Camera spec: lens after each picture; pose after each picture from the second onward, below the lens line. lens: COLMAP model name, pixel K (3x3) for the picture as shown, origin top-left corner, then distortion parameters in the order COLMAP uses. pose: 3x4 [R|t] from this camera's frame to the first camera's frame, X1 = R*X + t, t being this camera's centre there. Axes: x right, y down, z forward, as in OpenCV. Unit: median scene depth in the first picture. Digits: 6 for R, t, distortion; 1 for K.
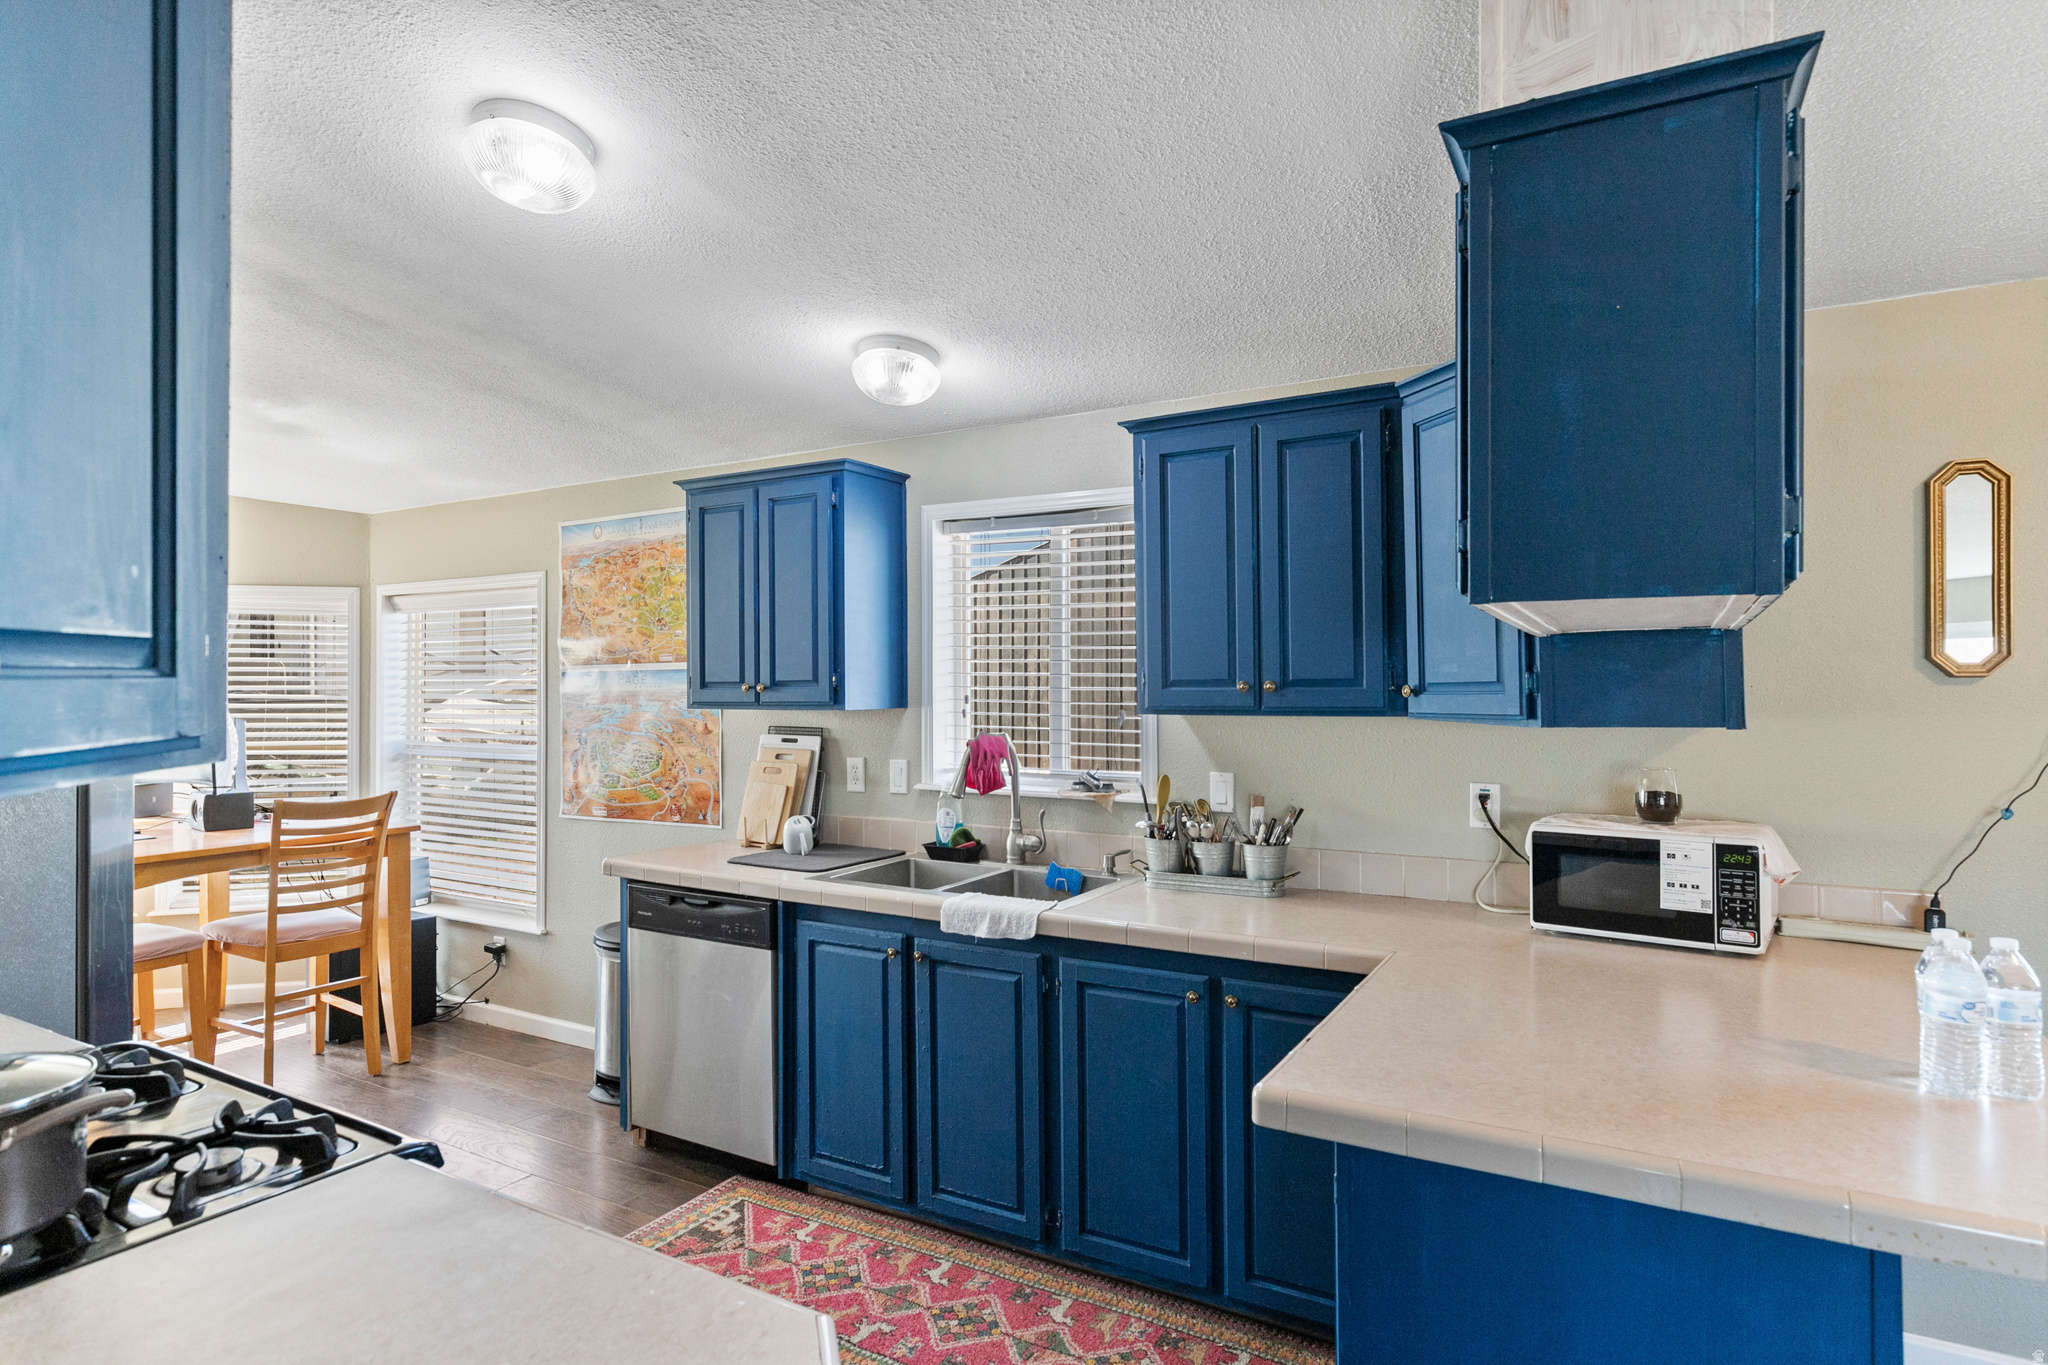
lens RADIAL K [[1131.1, 0, 1003.8], [0, 1131.1, 651.5], [0, 0, 1]] dist [0.013307, 0.001050]
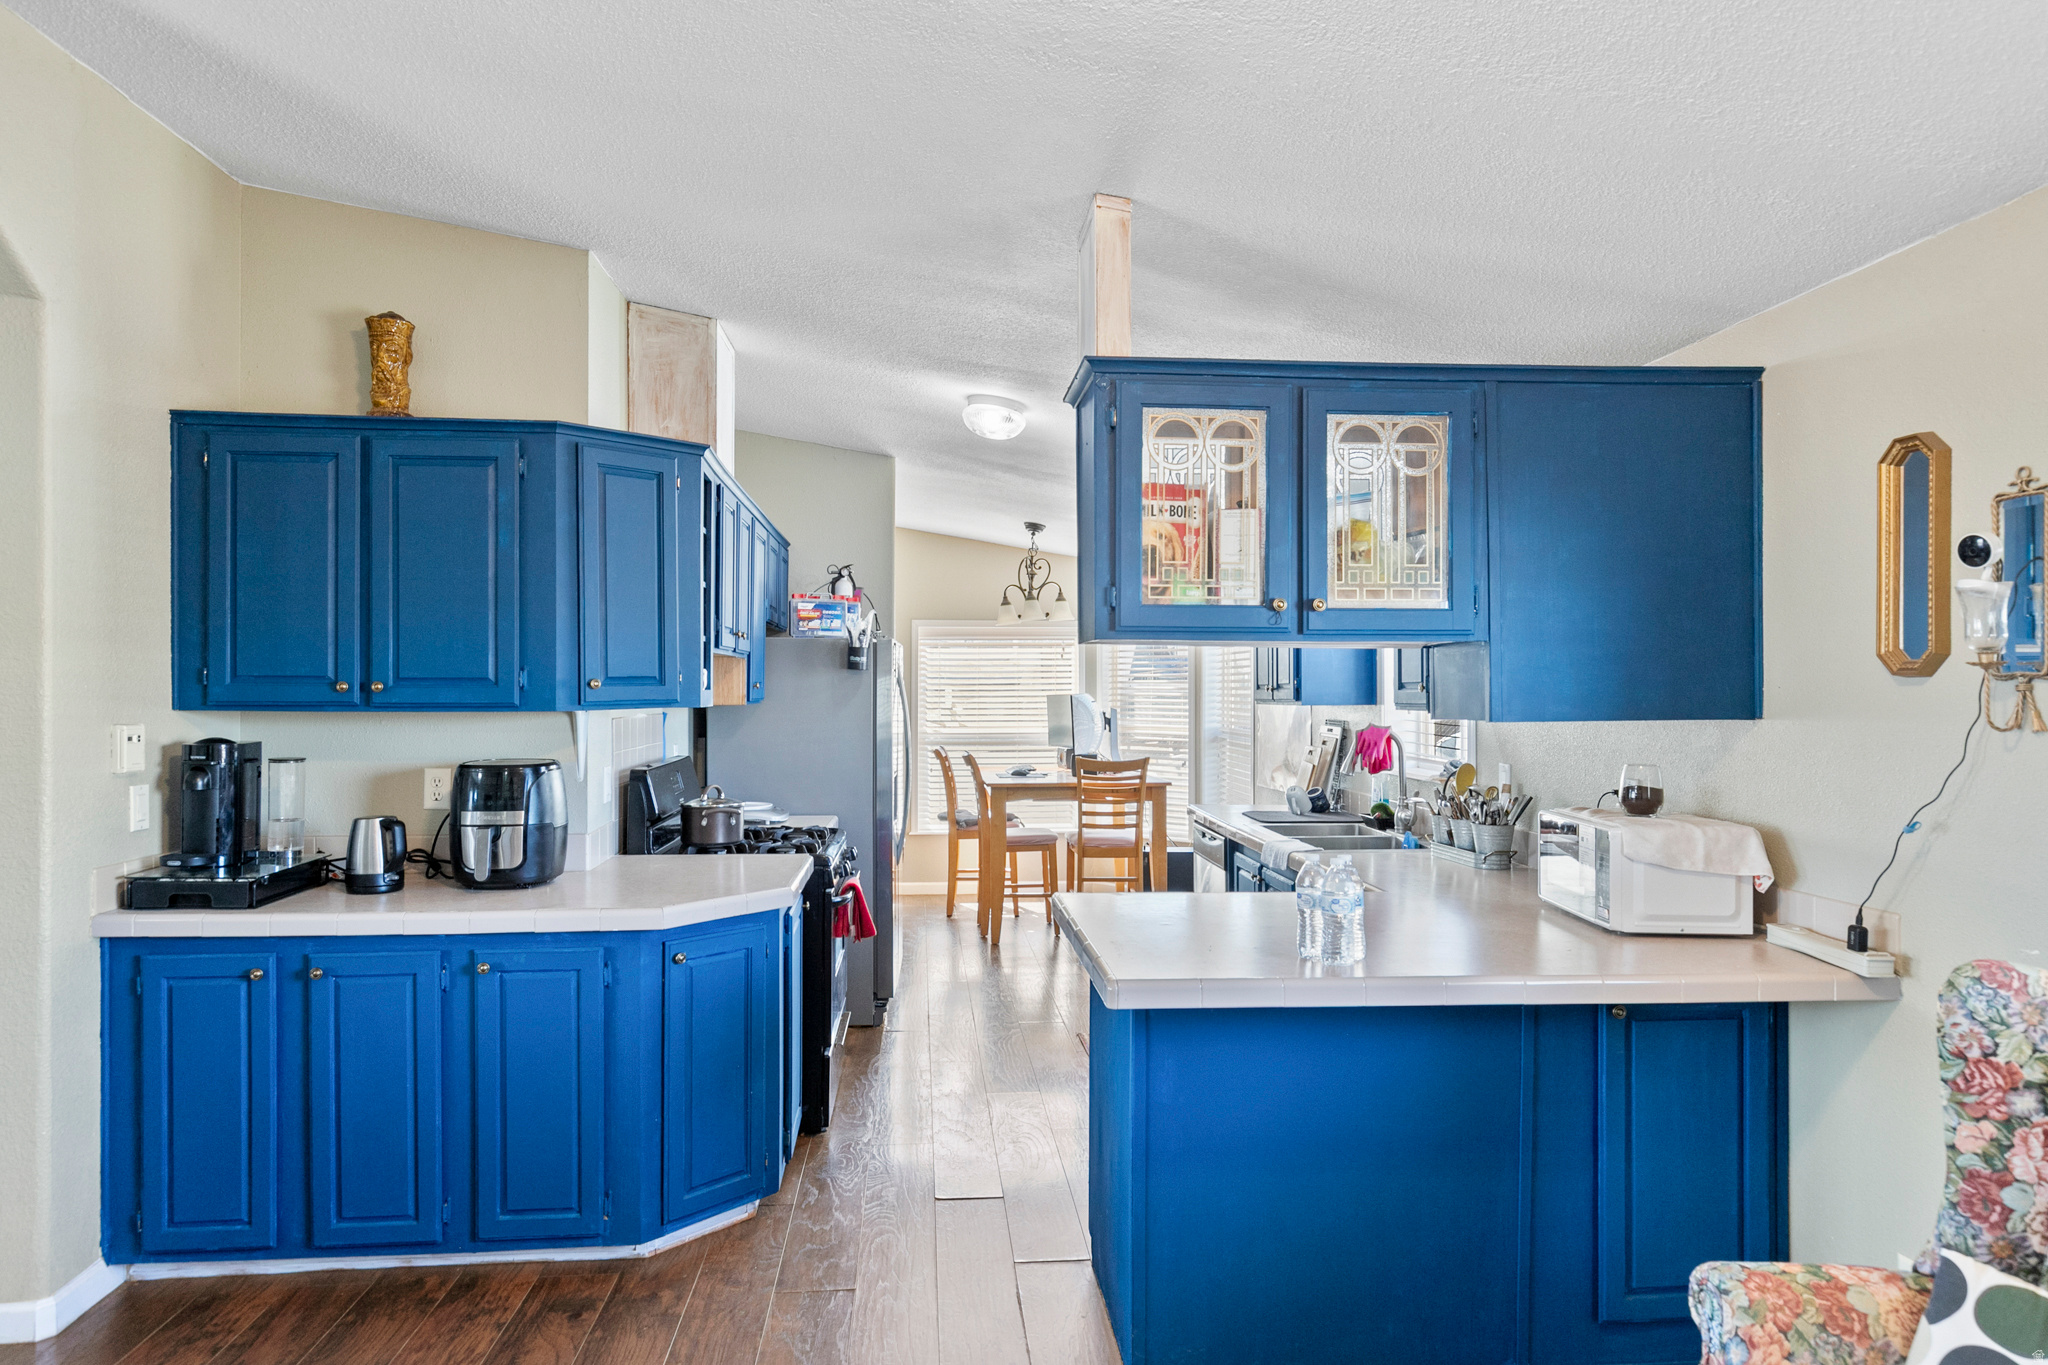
lens RADIAL K [[1208.6, 0, 1025.2], [0, 1208.6, 673.5], [0, 0, 1]] dist [0.003898, -0.000400]
pose [[0.593205, -0.012932, -0.804948, 0.816003], [0.033556, 0.999399, 0.008673, -0.008508], [0.804352, -0.032156, 0.593282, -0.097511]]
